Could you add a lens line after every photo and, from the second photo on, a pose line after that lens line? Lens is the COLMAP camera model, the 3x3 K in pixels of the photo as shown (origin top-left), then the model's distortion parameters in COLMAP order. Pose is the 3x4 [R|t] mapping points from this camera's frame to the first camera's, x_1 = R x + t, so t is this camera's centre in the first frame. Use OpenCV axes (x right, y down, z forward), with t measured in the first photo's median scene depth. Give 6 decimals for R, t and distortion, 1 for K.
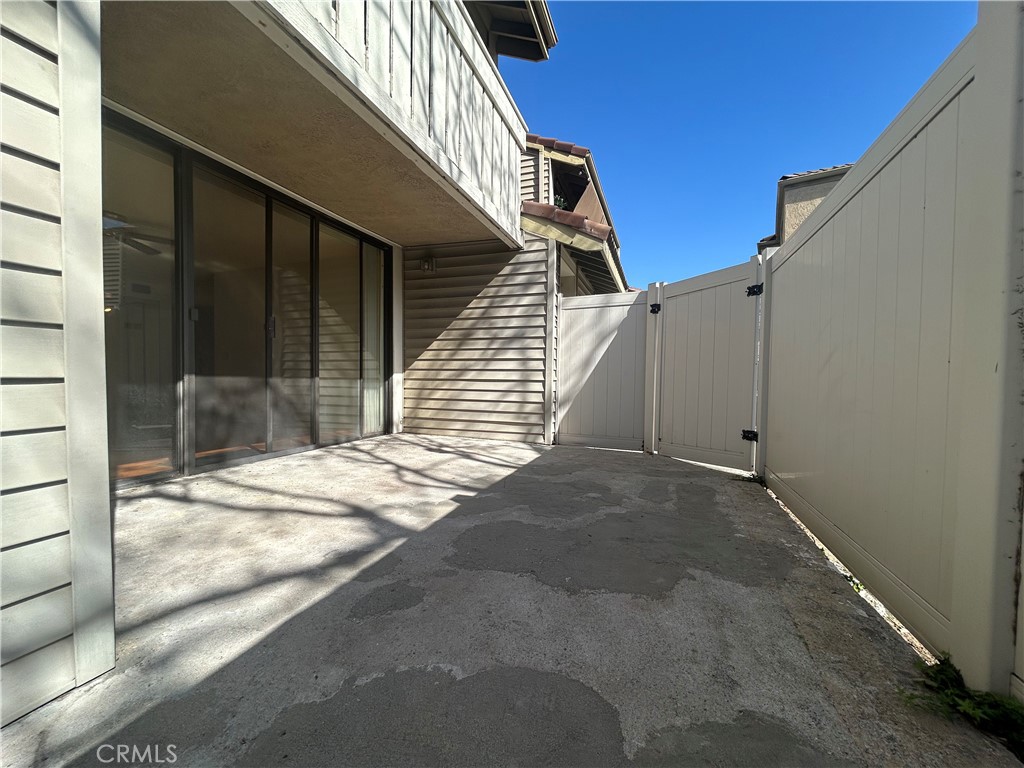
lens RADIAL K [[411.2, 0, 511.5], [0, 411.2, 386.6], [0, 0, 1]] dist [-0.000255, 0.000105]
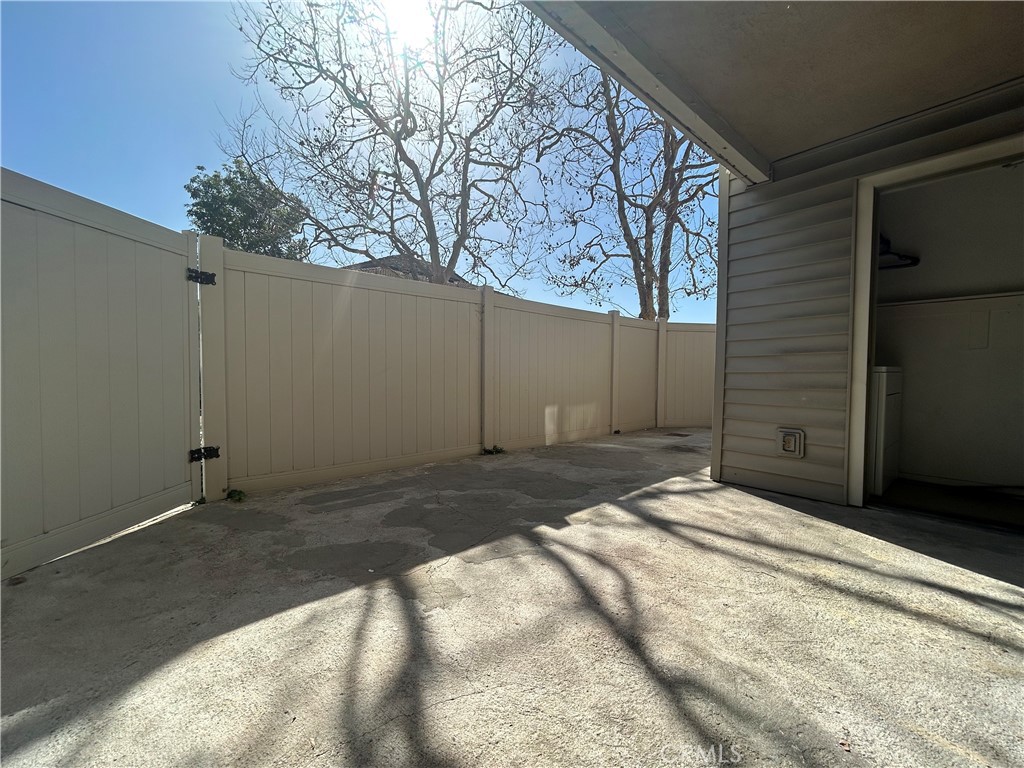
lens RADIAL K [[411.2, 0, 512.1], [0, 411.2, 383.4], [0, 0, 1]] dist [-0.000255, 0.000105]
pose [[-0.872078, -0.032425, 0.488292, -0.512886], [-0.002474, 0.998082, 0.061859, -0.110053], [-0.489361, 0.052738, -0.870485, 1.985171]]
